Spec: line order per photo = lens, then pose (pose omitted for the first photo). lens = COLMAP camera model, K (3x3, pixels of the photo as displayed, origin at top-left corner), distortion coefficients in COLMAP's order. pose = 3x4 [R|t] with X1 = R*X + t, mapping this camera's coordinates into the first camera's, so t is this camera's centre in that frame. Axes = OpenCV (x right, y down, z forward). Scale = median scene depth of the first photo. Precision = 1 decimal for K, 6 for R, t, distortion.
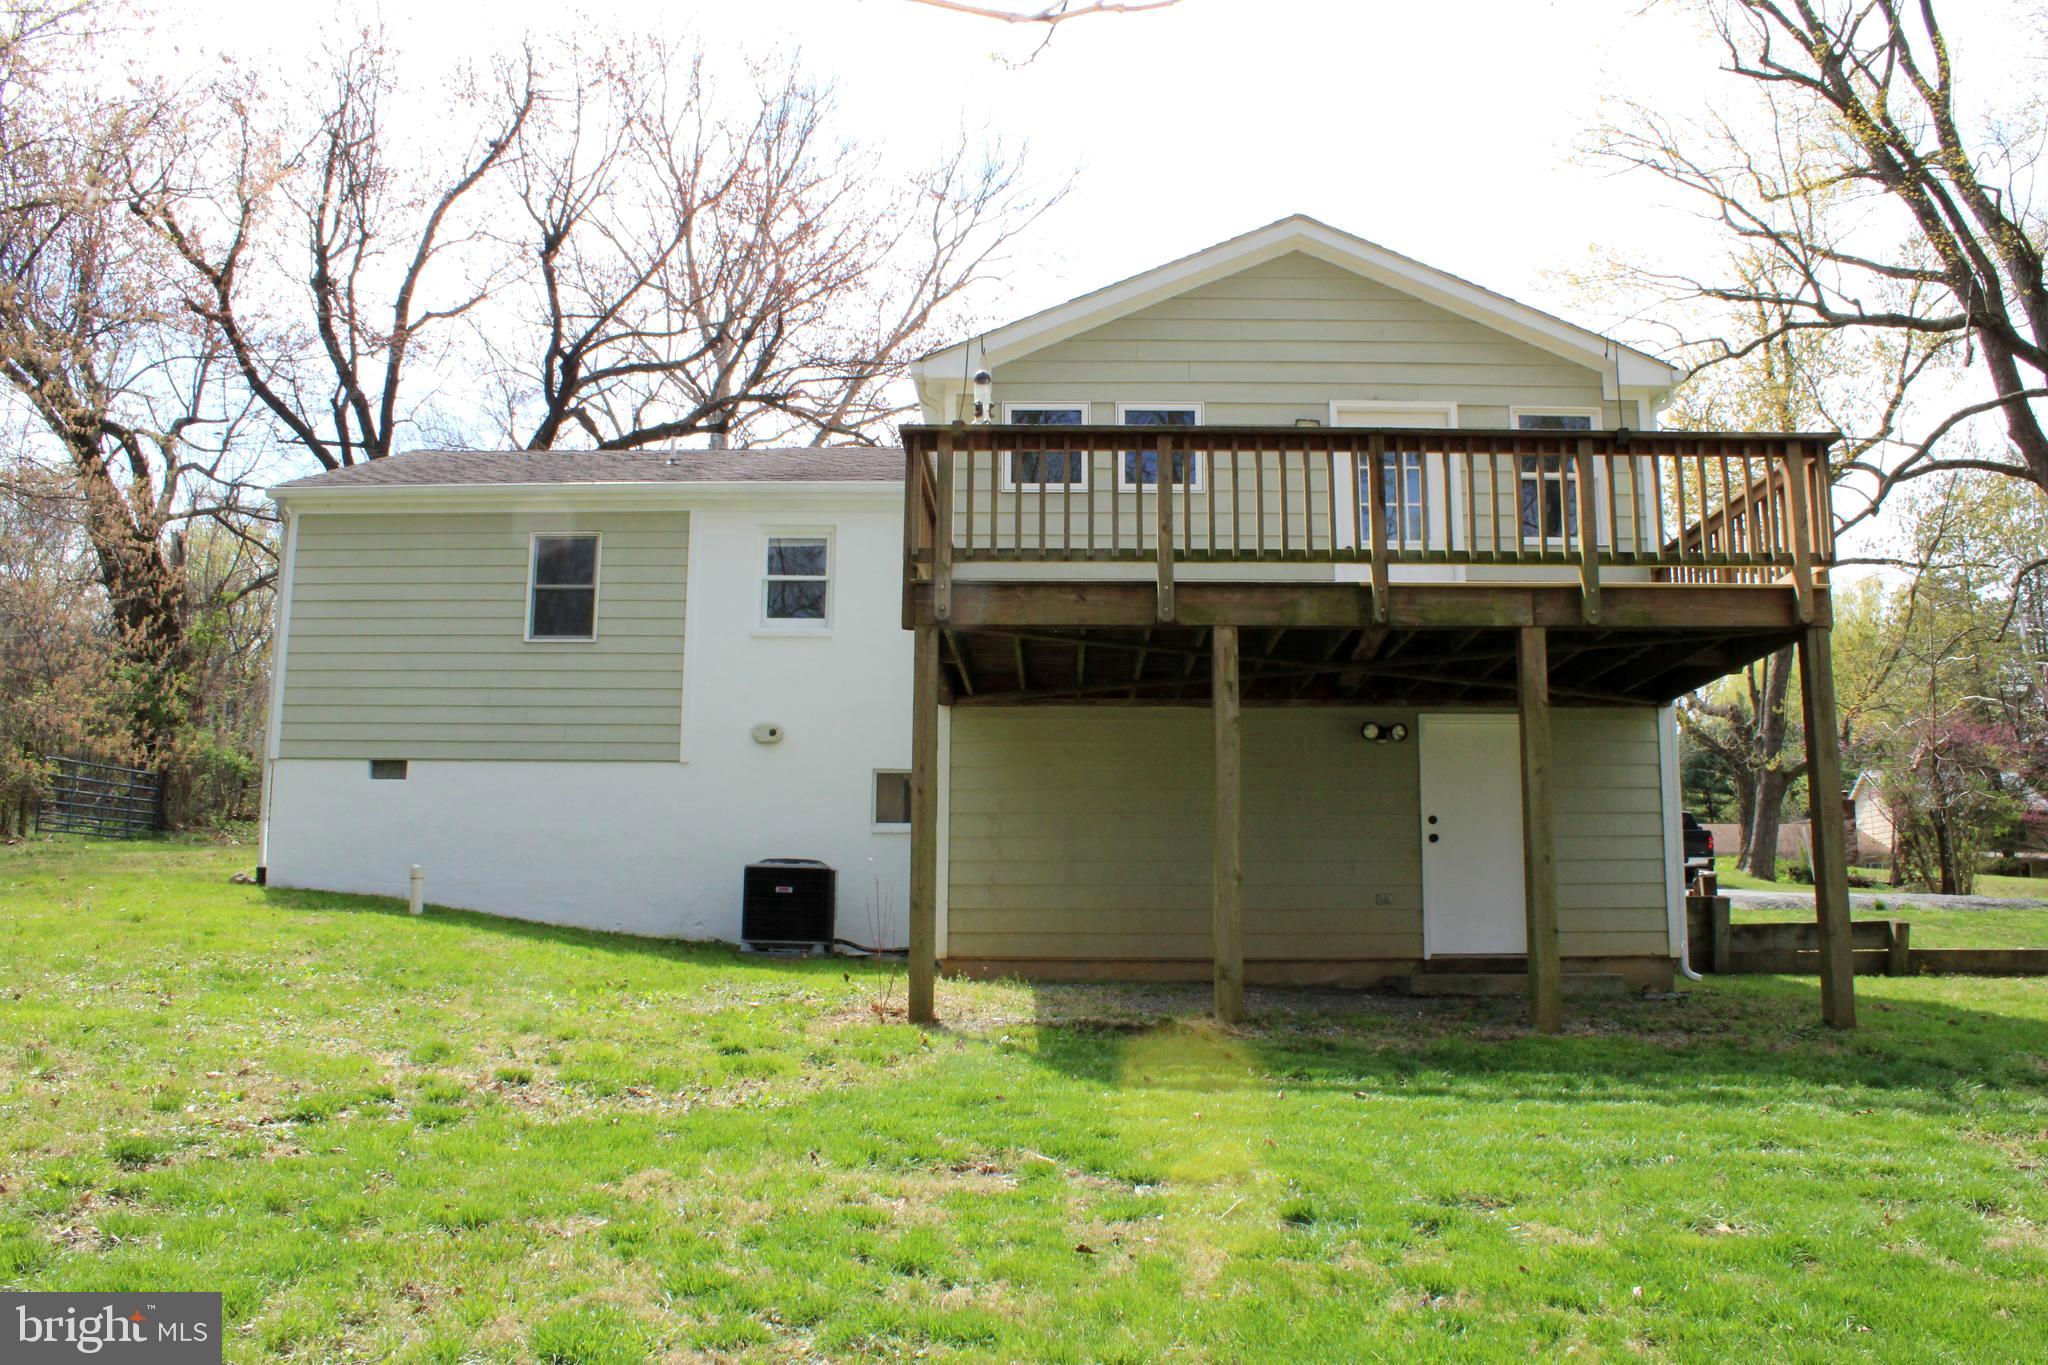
lens RADIAL K [[1703.2, 0, 1024.0], [0, 1703.2, 682.5], [0, 0, 1]] dist [-0.171106, 0.145101]
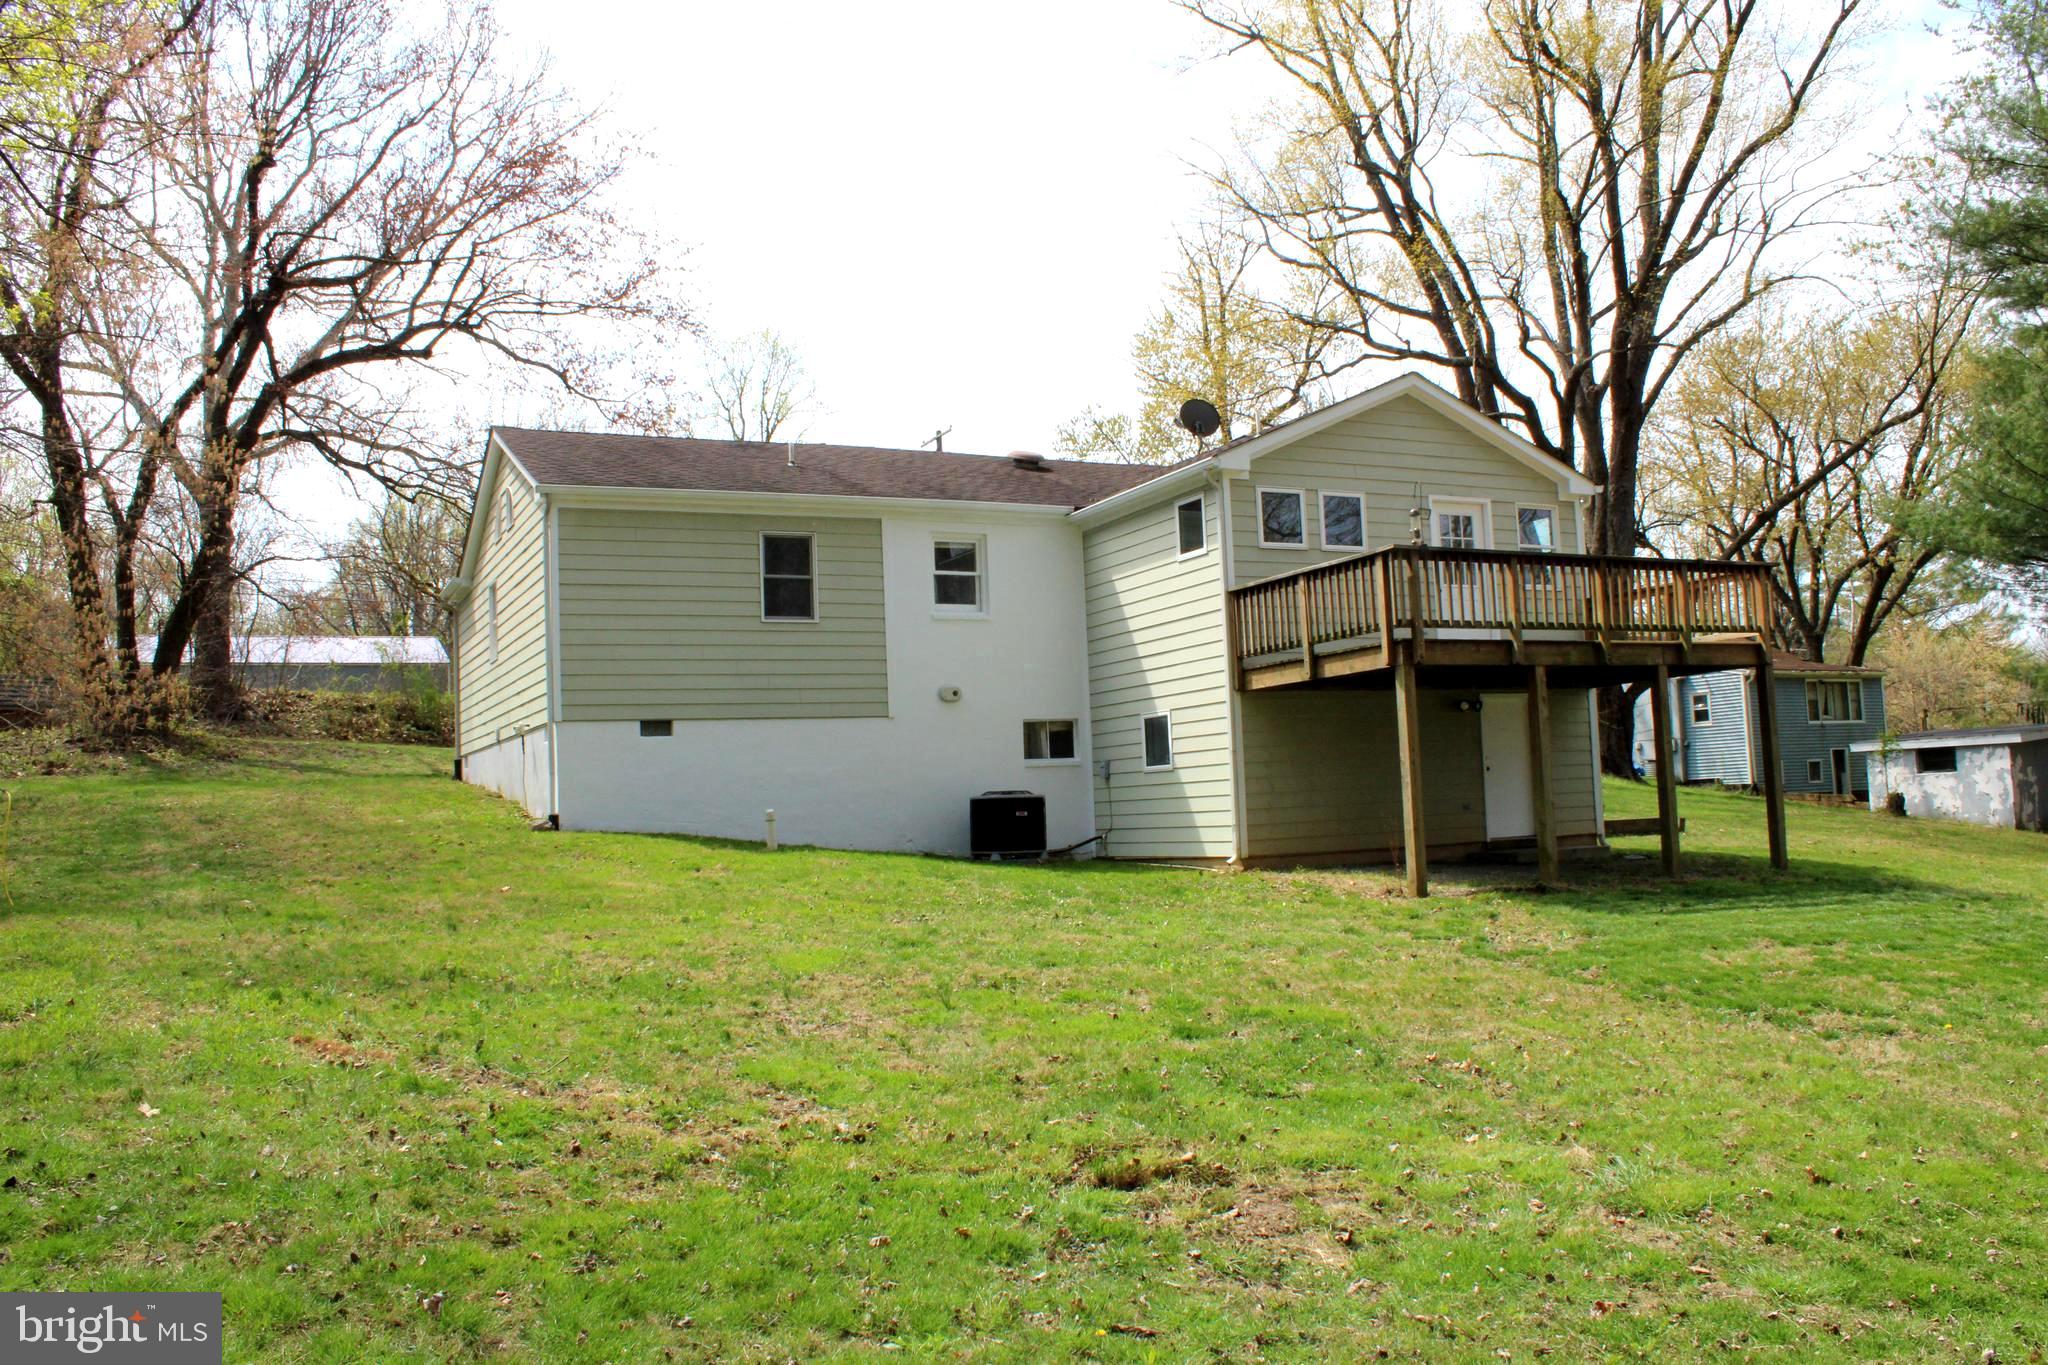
lens RADIAL K [[1703.2, 0, 1024.0], [0, 1703.2, 682.5], [0, 0, 1]] dist [-0.171106, 0.145101]
pose [[0.894507, -0.008844, 0.446967, -0.689095], [-0.026547, 0.996989, 0.072855, -0.076431], [-0.446266, -0.077035, 0.891579, -0.201947]]
